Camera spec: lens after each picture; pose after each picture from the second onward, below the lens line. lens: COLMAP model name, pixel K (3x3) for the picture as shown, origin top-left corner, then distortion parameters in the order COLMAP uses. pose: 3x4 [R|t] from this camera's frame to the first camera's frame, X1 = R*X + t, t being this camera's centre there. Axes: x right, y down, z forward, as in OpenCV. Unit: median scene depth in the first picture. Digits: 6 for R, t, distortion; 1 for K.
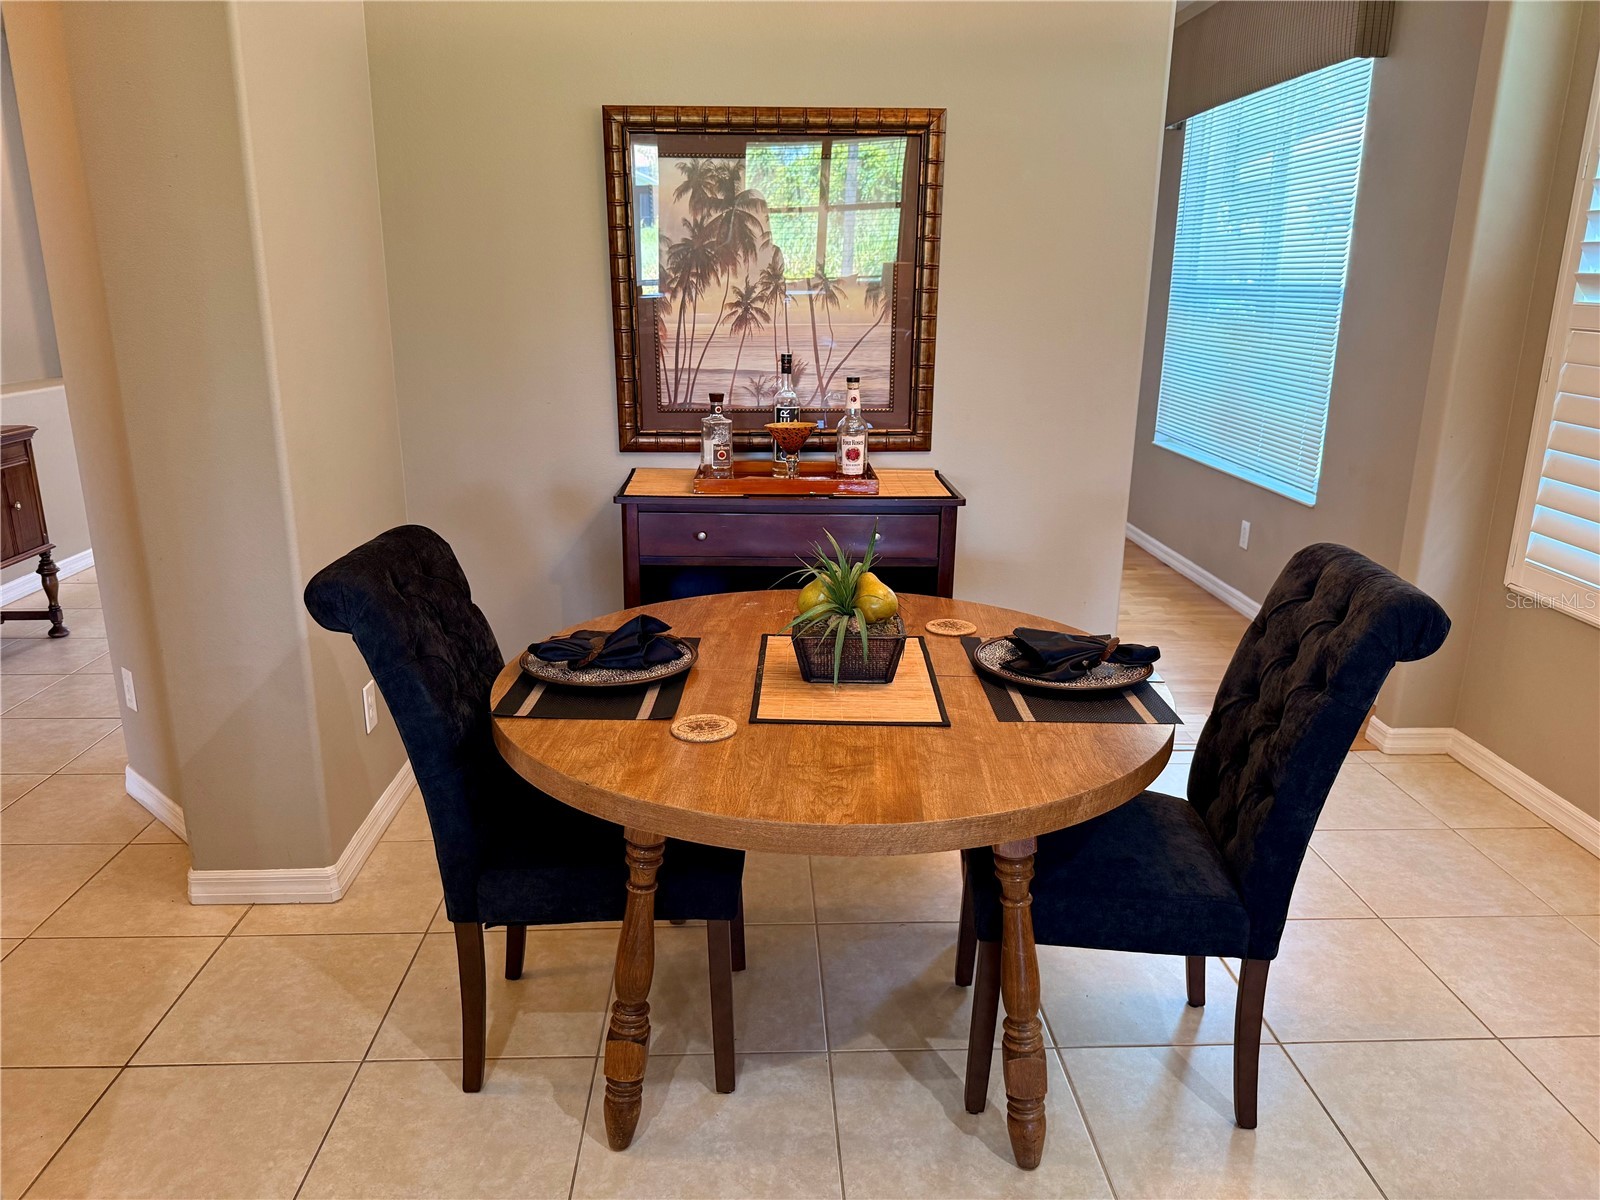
lens RADIAL K [[1134.5, 0, 789.1], [0, 1134.5, 616.5], [0, 0, 1]] dist [0.057771, -0.056866]
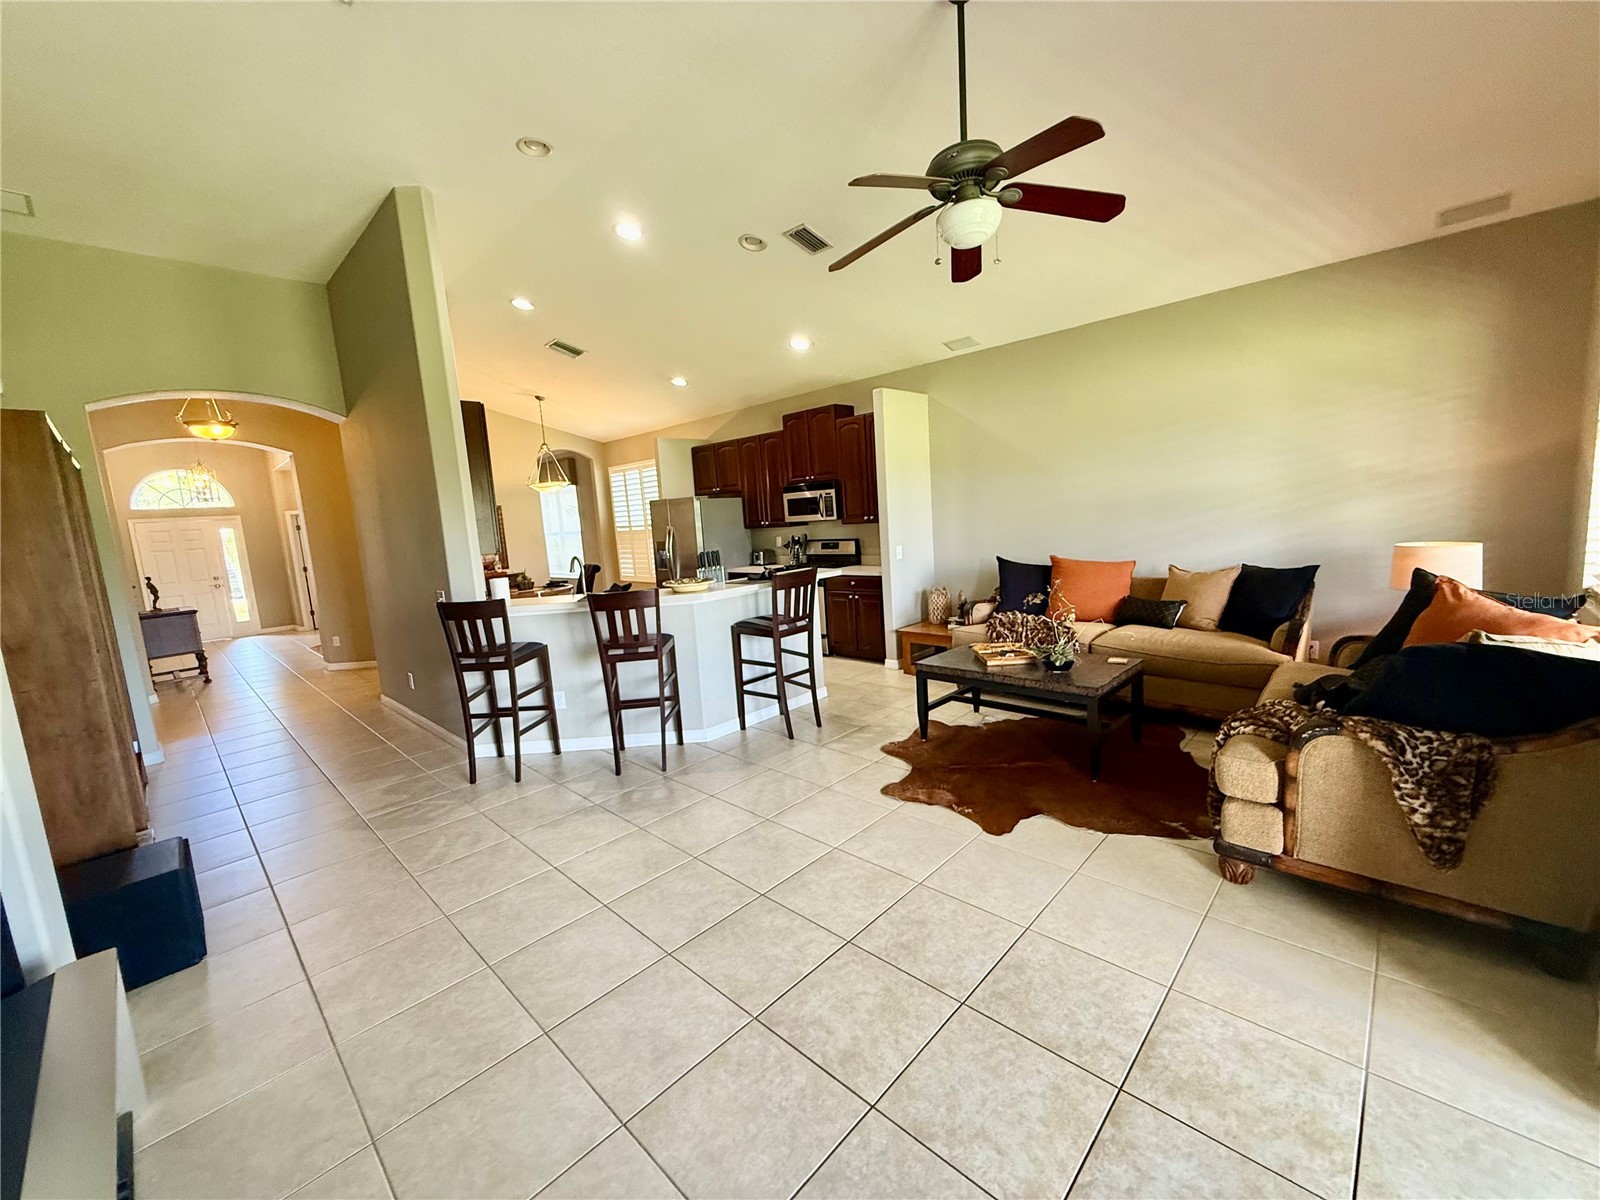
lens RADIAL K [[641.3, 0, 800.4], [0, 641.3, 609.4], [0, 0, 1]] dist [-0.000711, 0.000972]
pose [[0.717811, -0.154564, 0.678865, -0.958551], [0.259963, 0.964029, -0.055387, 0.550739], [-0.645885, 0.216237, 0.732171, -1.975102]]
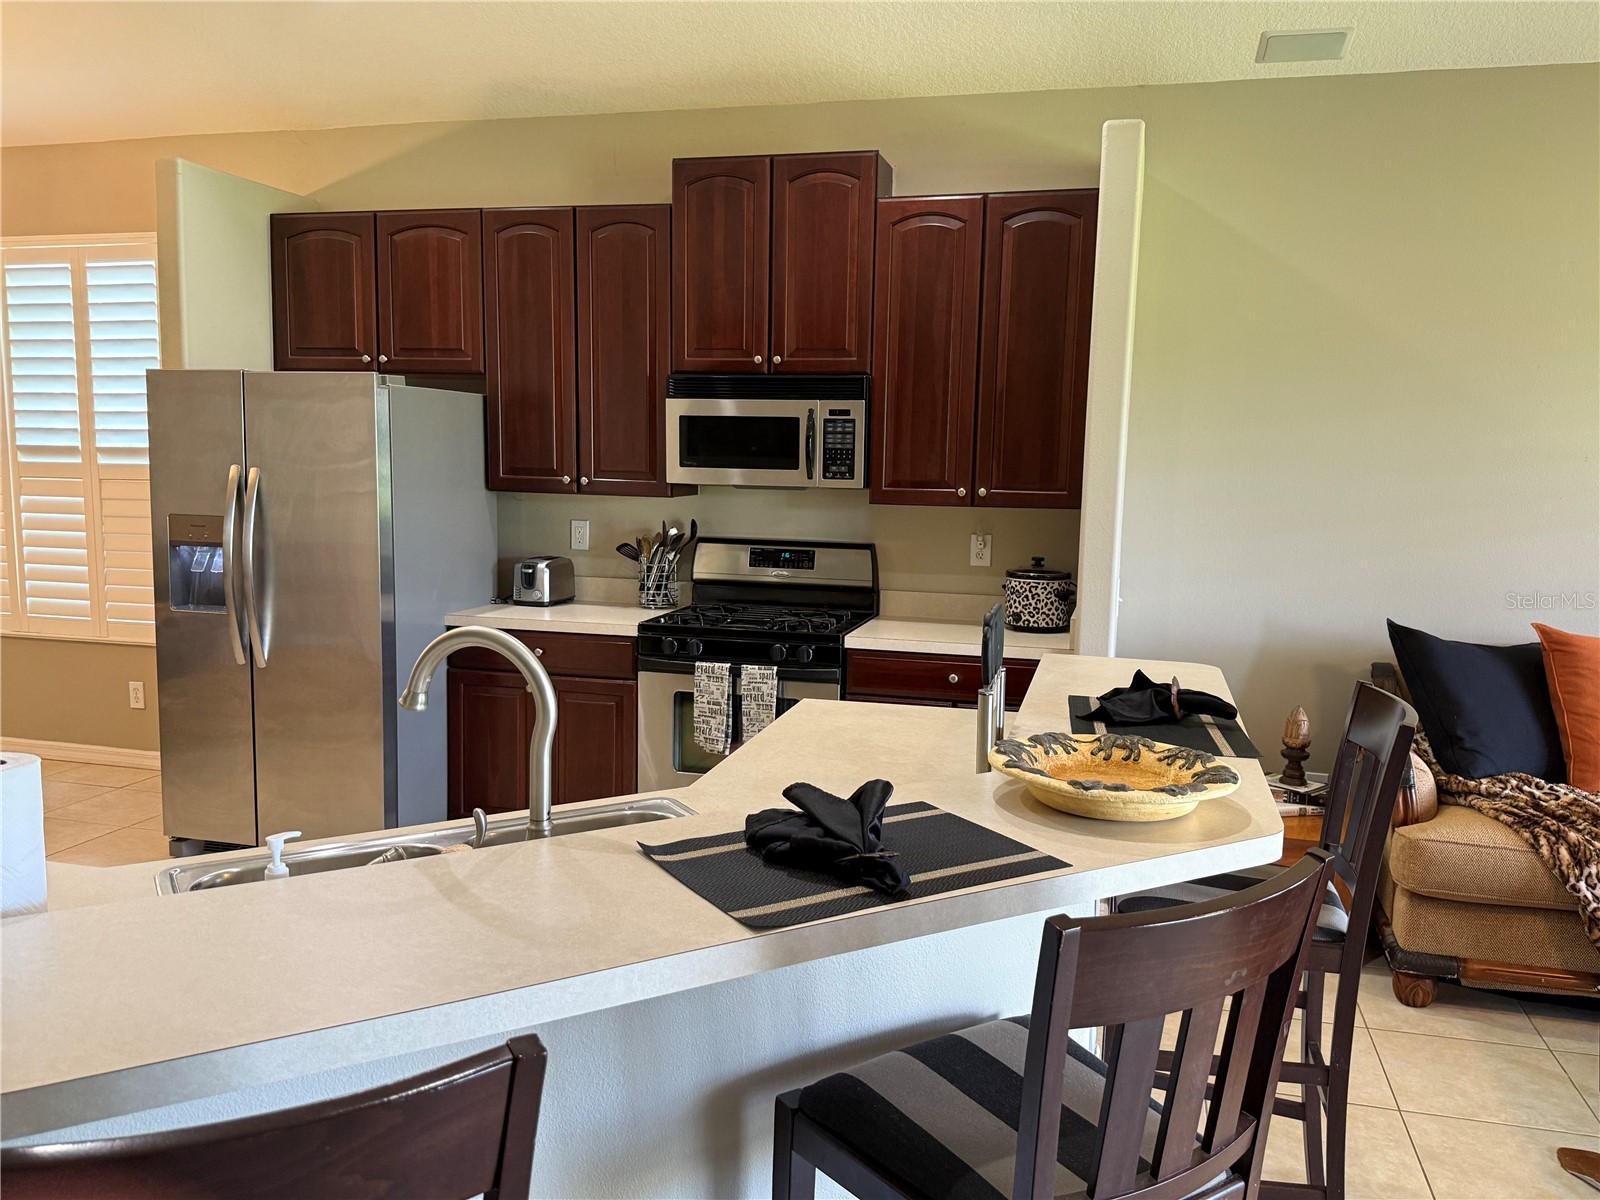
lens RADIAL K [[1259.8, 0, 793.5], [0, 1259.8, 615.1], [0, 0, 1]] dist [0.052654, -0.059527]
pose [[0.294197, -0.127672, 0.947179, -0.793798], [0.251121, 0.966543, 0.052283, 0.221261], [-0.922164, 0.222475, 0.316415, -0.909347]]
